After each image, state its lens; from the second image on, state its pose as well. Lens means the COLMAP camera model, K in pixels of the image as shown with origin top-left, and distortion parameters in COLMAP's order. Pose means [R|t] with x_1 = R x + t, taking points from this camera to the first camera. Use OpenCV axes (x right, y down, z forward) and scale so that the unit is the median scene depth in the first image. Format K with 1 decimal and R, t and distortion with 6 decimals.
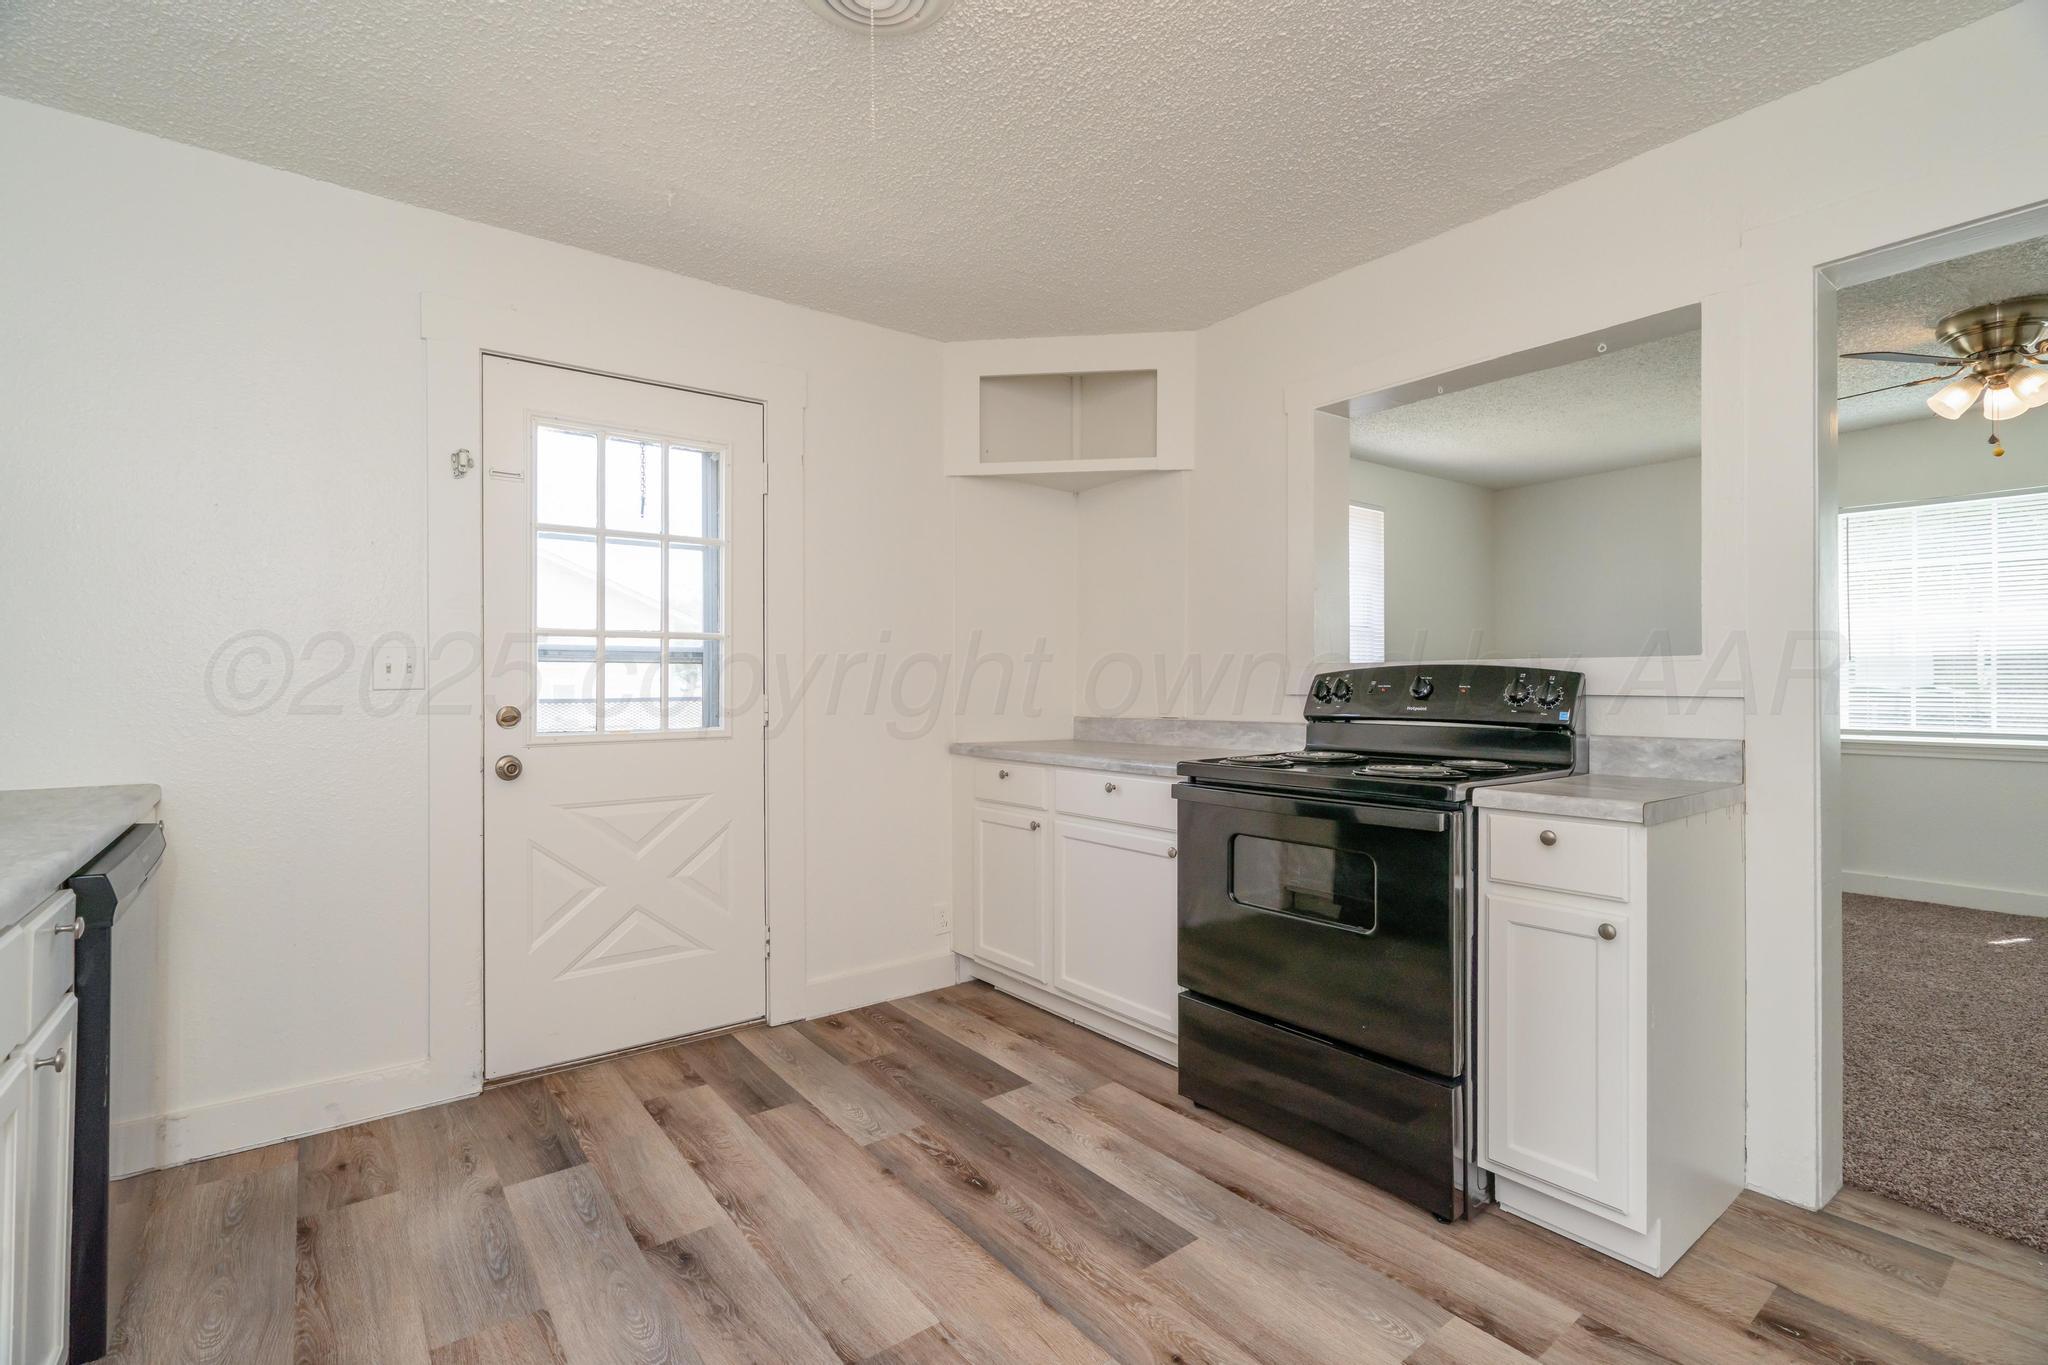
lens RADIAL K [[923.5, 0, 1021.5], [0, 923.5, 682.9], [0, 0, 1]] dist [-0.013176, 0.007703]
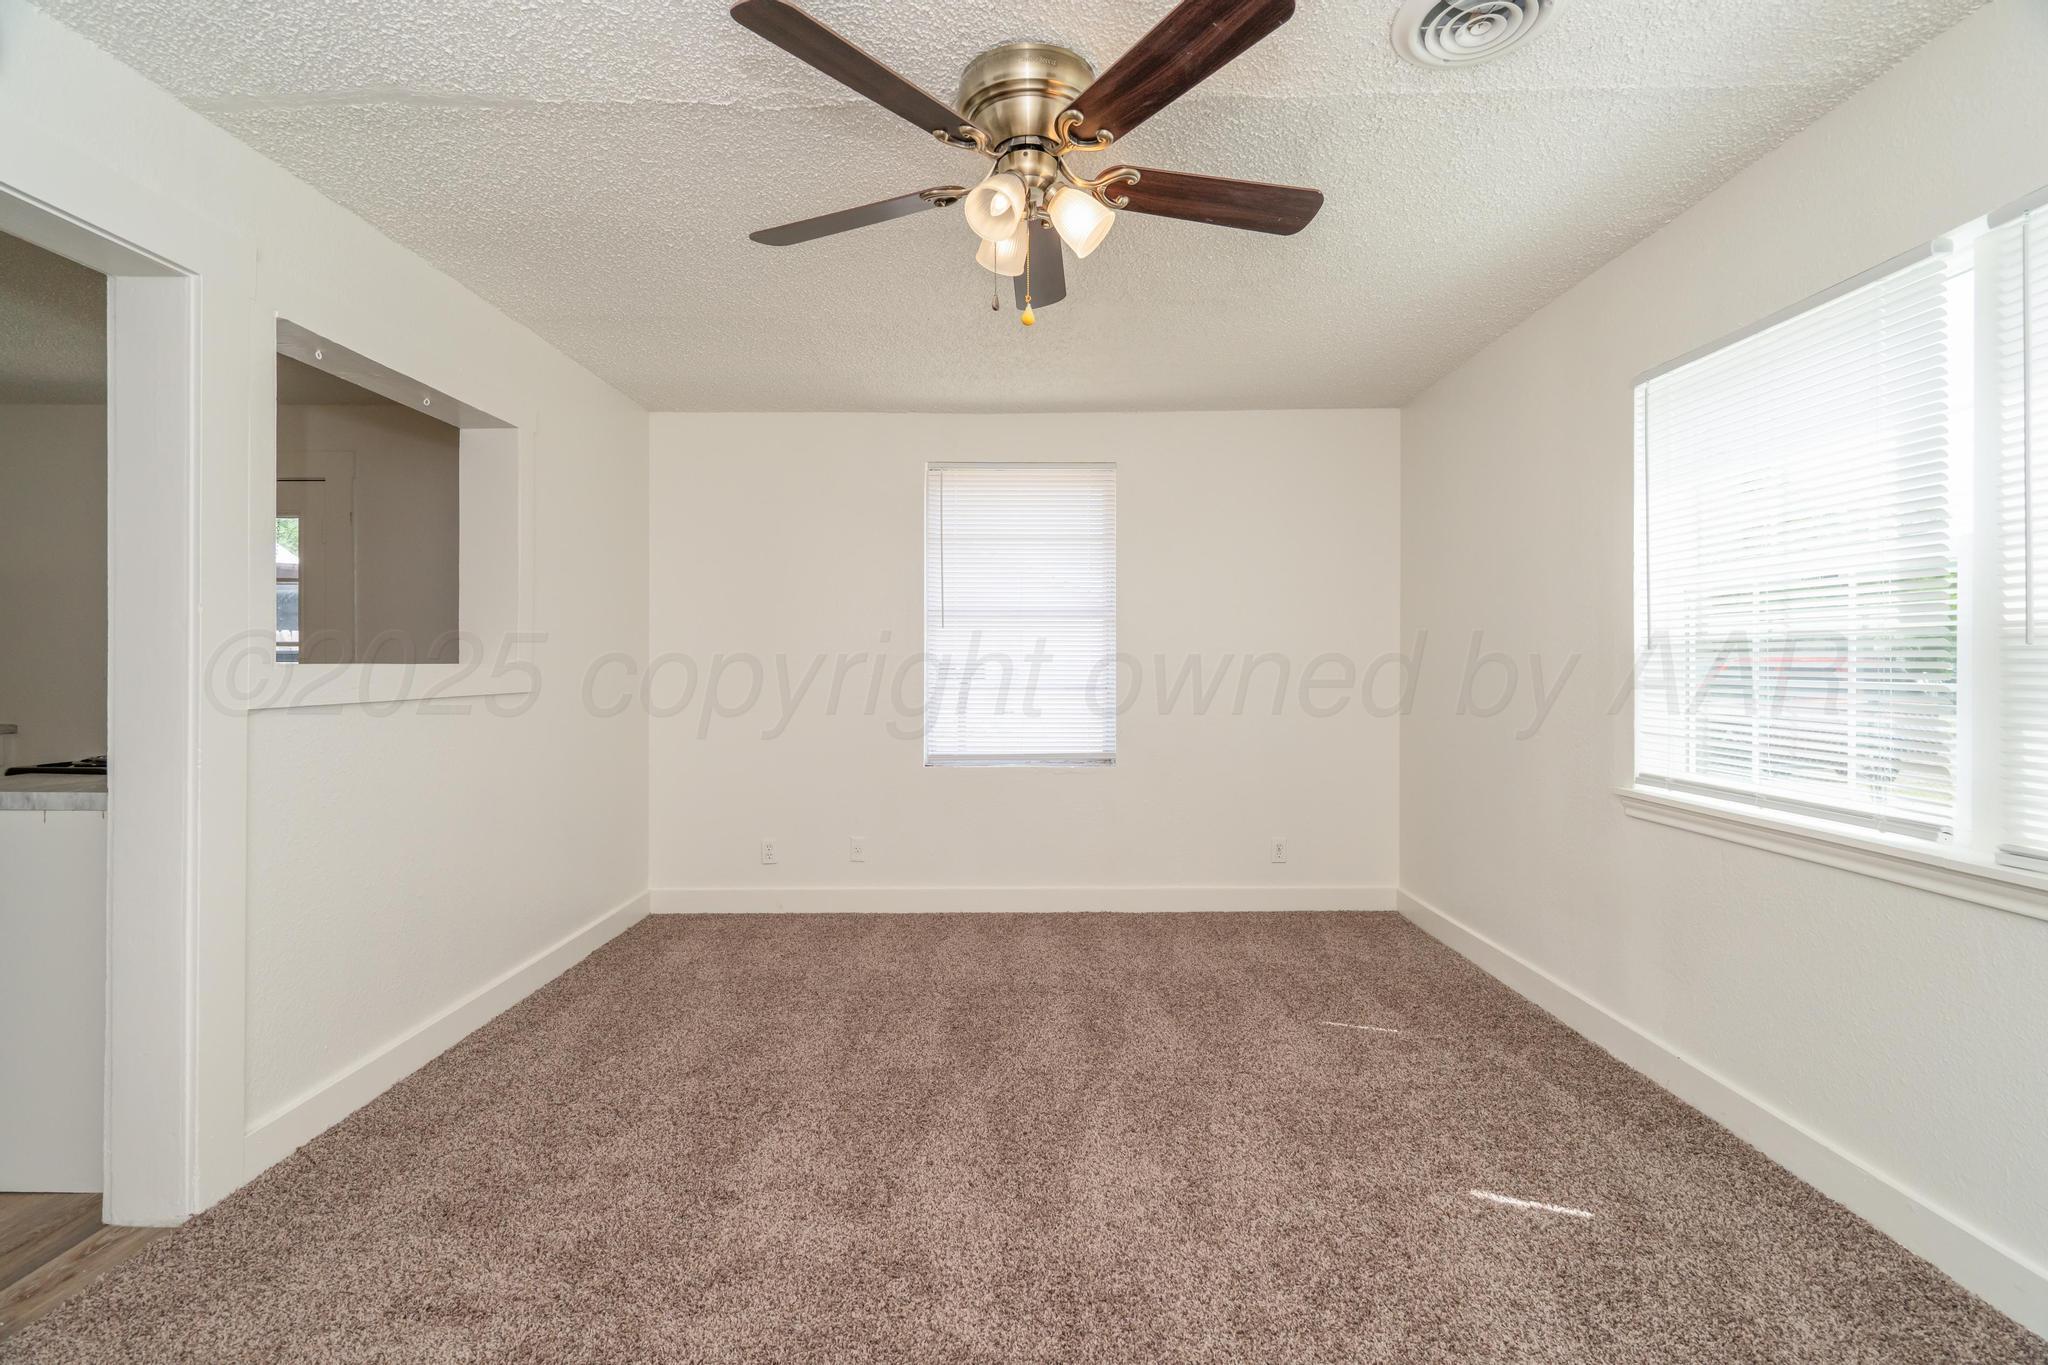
lens RADIAL K [[927.8, 0, 1025.4], [0, 927.8, 663.4], [0, 0, 1]] dist [-0.004389, 0.001124]
pose [[0.793030, 0.002485, -0.609178, 1.790675], [-0.003297, 0.999995, -0.000212, -0.027332], [0.609174, 0.002177, 0.793034, 0.640539]]
